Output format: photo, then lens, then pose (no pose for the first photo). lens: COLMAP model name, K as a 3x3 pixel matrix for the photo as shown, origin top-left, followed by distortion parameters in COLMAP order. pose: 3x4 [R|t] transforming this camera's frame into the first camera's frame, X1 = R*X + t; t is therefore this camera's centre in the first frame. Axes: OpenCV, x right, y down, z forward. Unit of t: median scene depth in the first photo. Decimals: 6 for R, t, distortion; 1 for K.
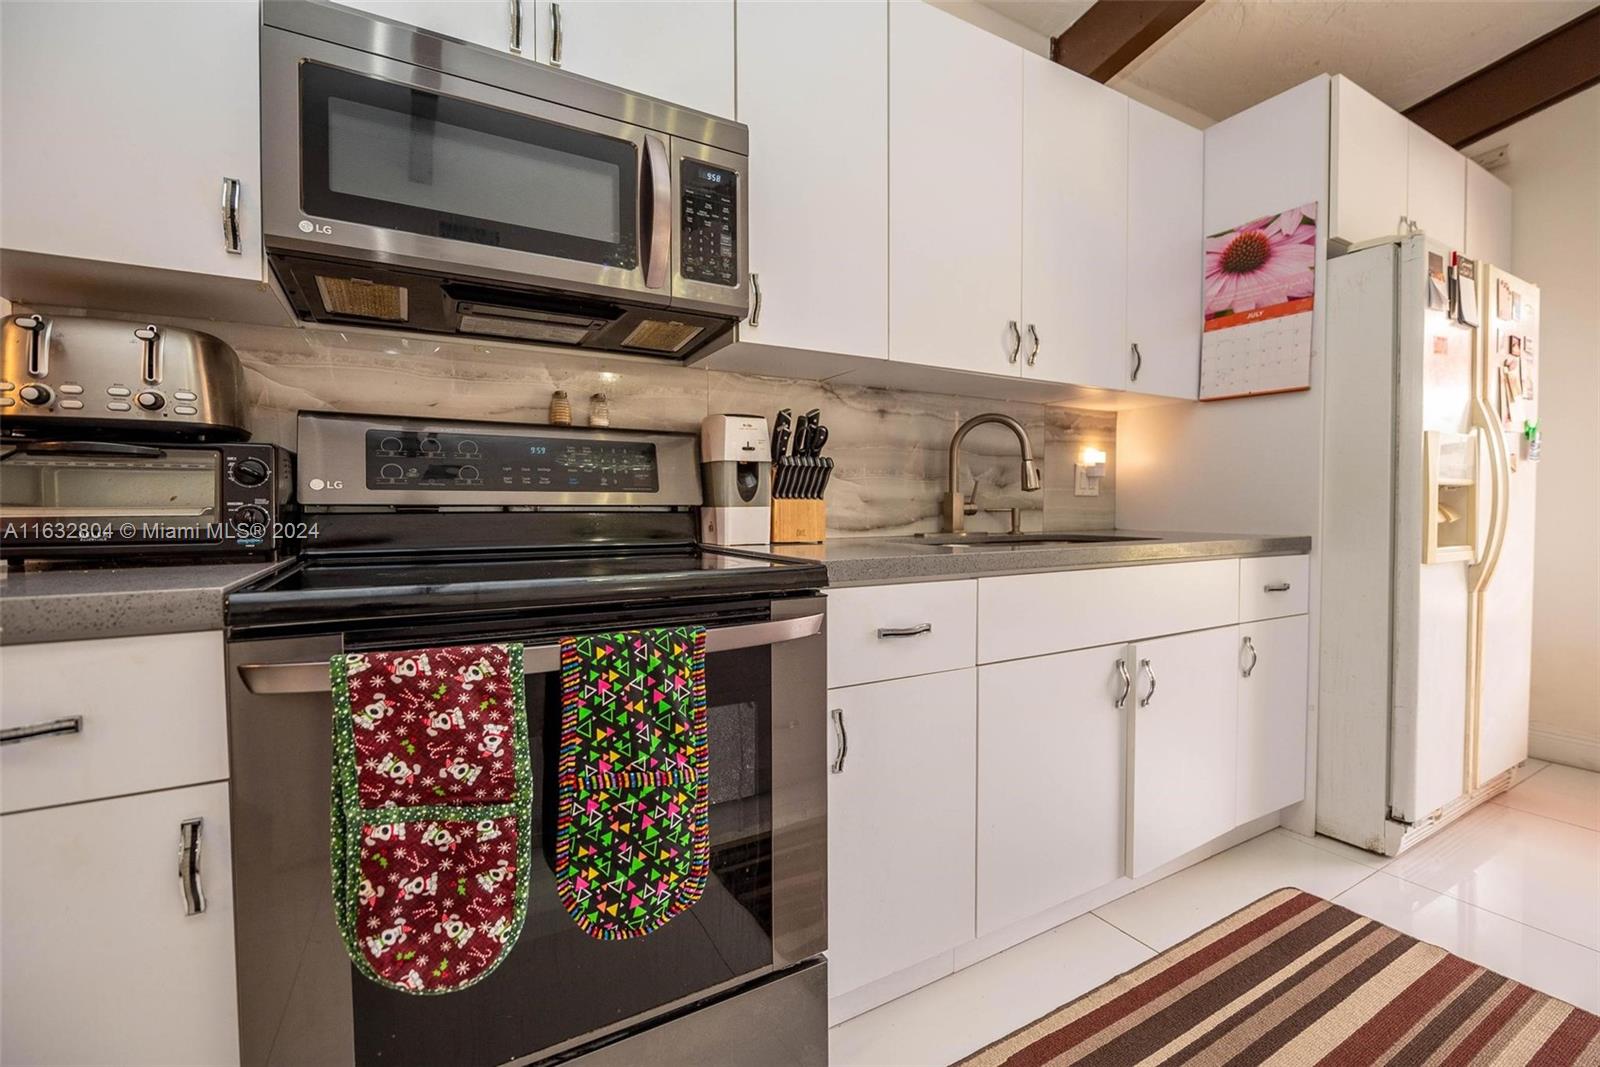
lens RADIAL K [[634.1, 0, 741.8], [0, 634.1, 512.2], [0, 0, 1]] dist [-0.001529, -0.000231]
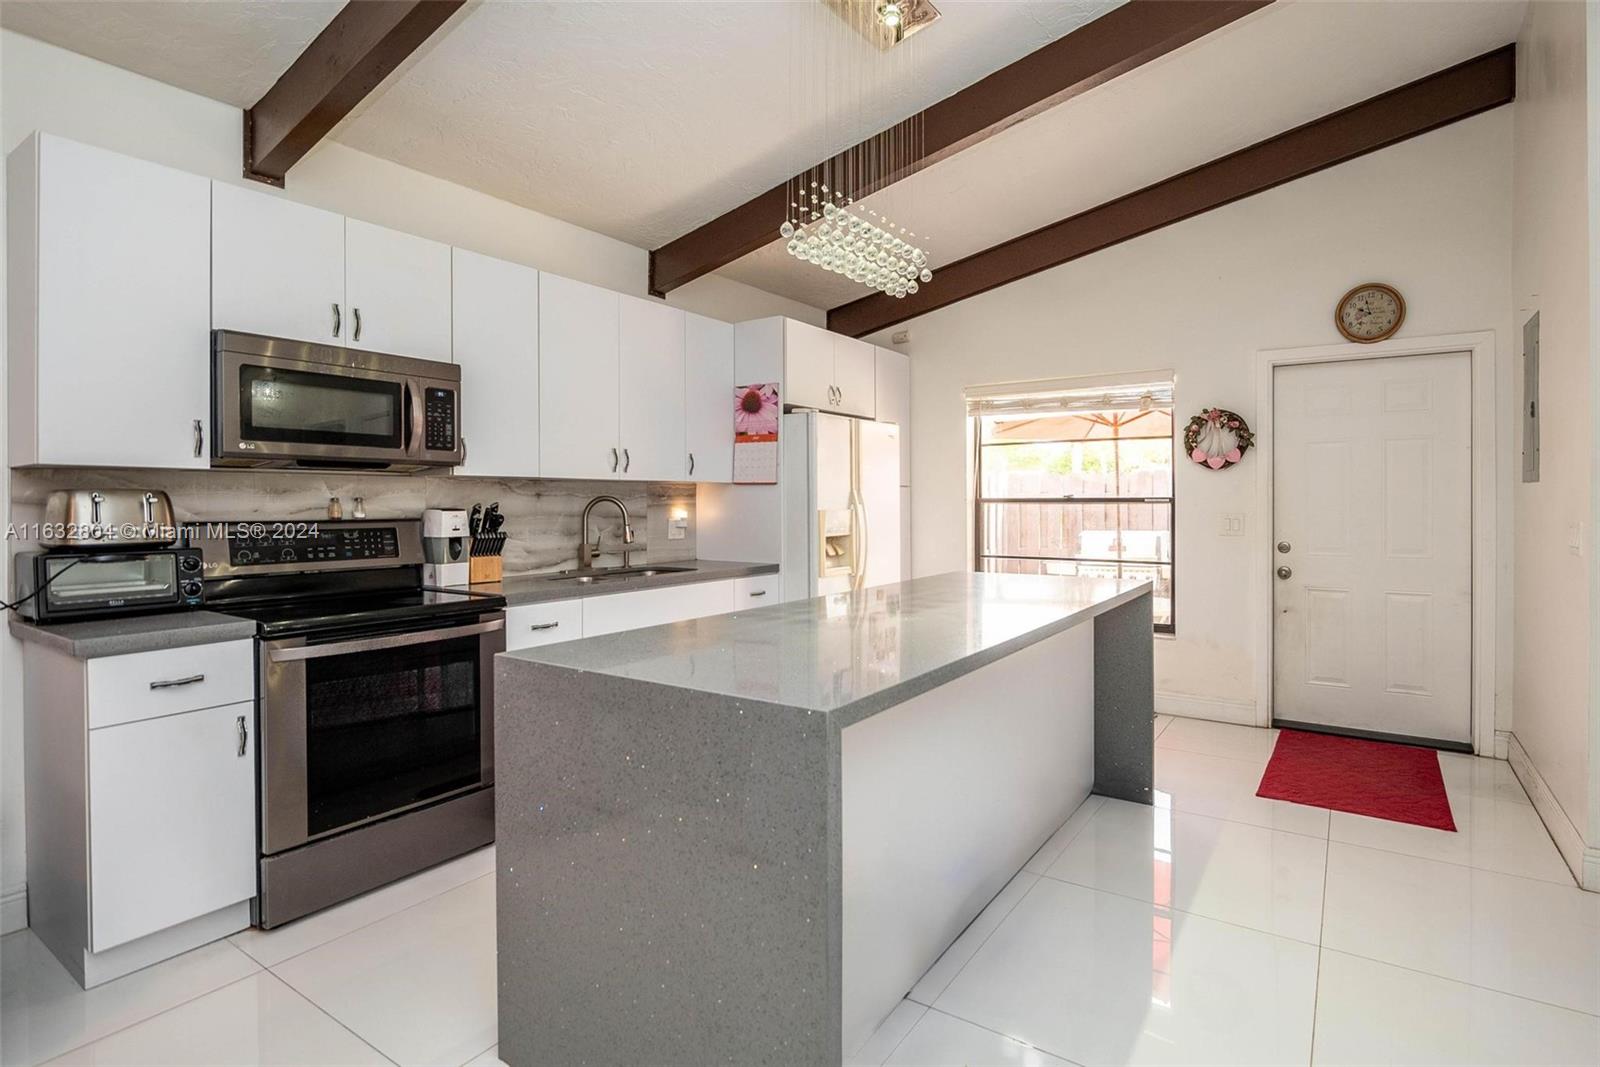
lens RADIAL K [[836.7, 0, 801.0], [0, 836.7, 505.1], [0, 0, 1]] dist [-0.022339, 0.000418]
pose [[0.880266, -0.005496, 0.474449, -0.227807], [0.007467, 0.999970, -0.002269, -0.148111], [-0.474422, 0.005540, 0.880280, -1.374730]]
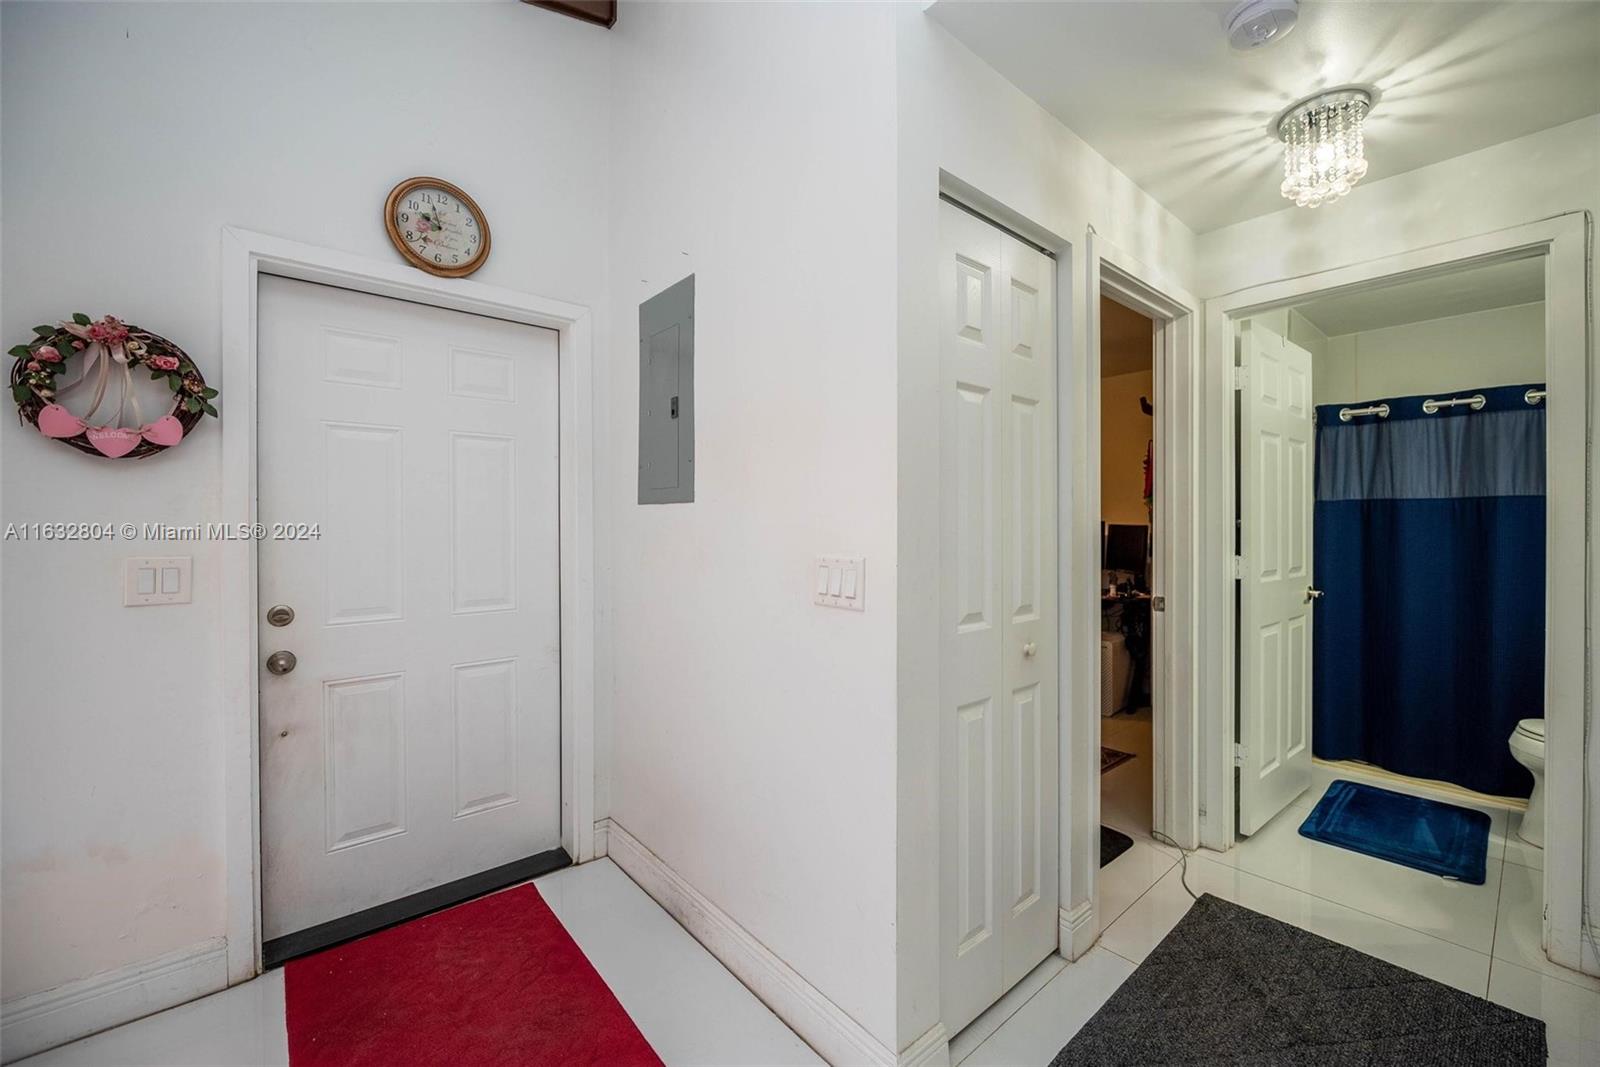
lens RADIAL K [[631.7, 0, 793.3], [0, 631.7, 528.1], [0, 0, 1]] dist [-0.010515, 0.000121]
pose [[-0.229930, -0.004010, 0.973199, 1.237397], [0.010662, 0.999921, 0.006639, -0.155554], [-0.973149, 0.011902, -0.229869, -0.310928]]
